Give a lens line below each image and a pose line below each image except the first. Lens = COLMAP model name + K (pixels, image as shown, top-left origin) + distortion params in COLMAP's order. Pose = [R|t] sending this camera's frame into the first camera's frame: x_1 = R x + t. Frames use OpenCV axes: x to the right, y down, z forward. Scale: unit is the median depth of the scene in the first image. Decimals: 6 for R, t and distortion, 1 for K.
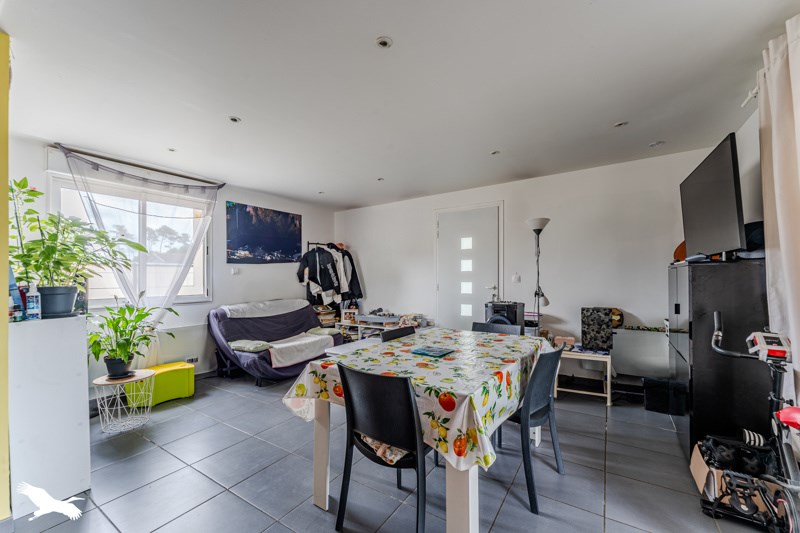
lens RADIAL K [[325.7, 0, 396.2], [0, 325.7, 277.0], [0, 0, 1]] dist [-0.000298, -0.000044]
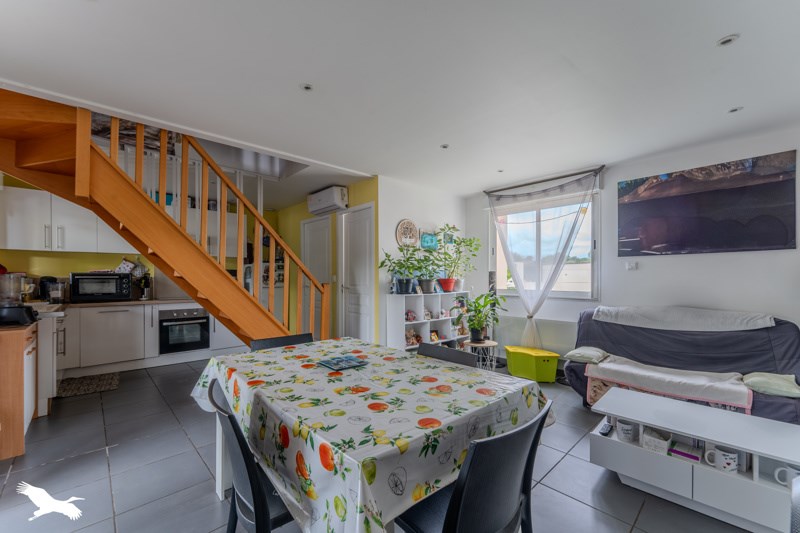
lens RADIAL K [[325.7, 0, 396.2], [0, 325.7, 277.0], [0, 0, 1]] dist [-0.000298, -0.000044]
pose [[-0.230345, 0.011123, -0.973045, 0.933579], [0.008303, 0.999921, 0.009465, -0.004529], [0.973074, -0.005899, -0.230419, 1.365330]]
